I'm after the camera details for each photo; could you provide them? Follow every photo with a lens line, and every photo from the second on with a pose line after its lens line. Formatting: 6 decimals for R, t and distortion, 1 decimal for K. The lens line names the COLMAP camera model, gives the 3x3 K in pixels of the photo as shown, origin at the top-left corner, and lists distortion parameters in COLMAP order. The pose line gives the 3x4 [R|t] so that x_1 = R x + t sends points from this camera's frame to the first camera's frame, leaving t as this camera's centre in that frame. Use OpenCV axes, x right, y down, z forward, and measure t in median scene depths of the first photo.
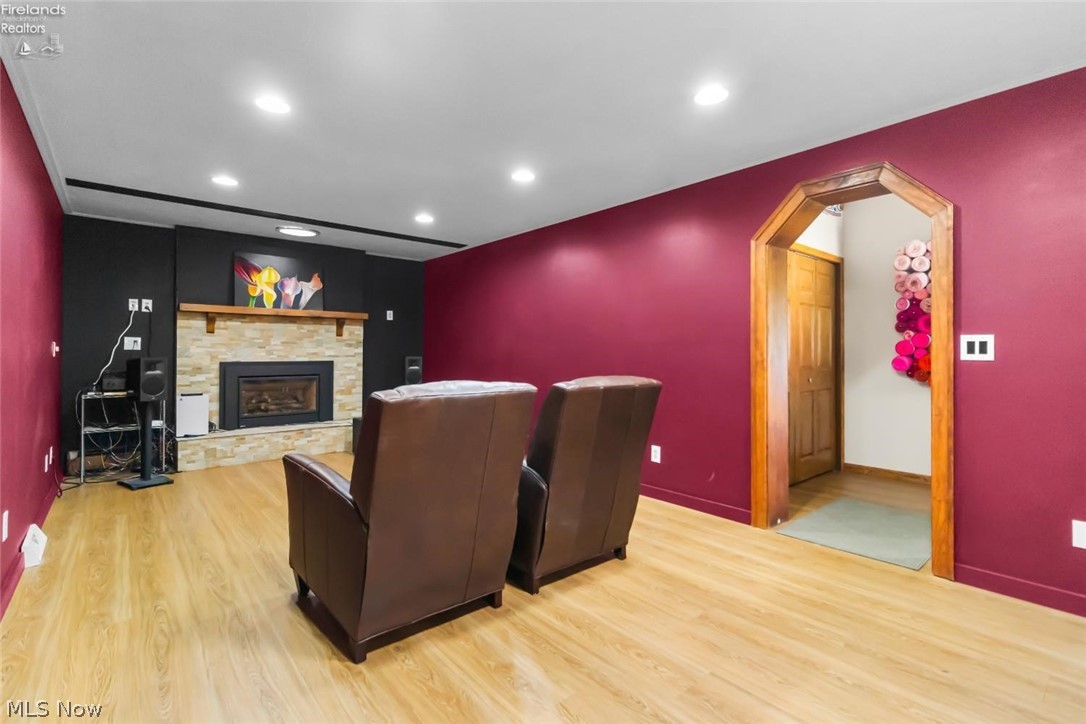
lens RADIAL K [[504.3, 0, 543.8], [0, 504.3, 352.2], [0, 0, 1]] dist [0.000131, 0.000246]
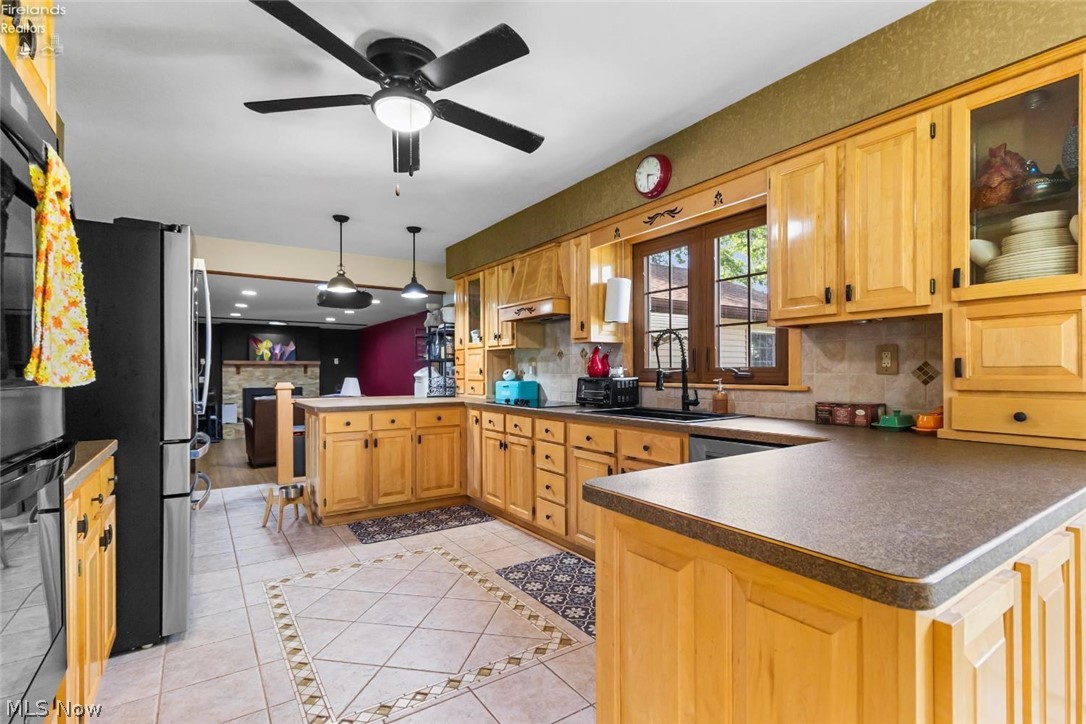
lens RADIAL K [[504.3, 0, 542.1], [0, 504.3, 372.8], [0, 0, 1]] dist [0.000131, 0.000246]
pose [[0.995008, -0.006530, -0.099586, 0.744003], [0.007124, 0.999959, 0.005614, -0.044373], [0.099545, -0.006295, 0.995013, -0.882271]]
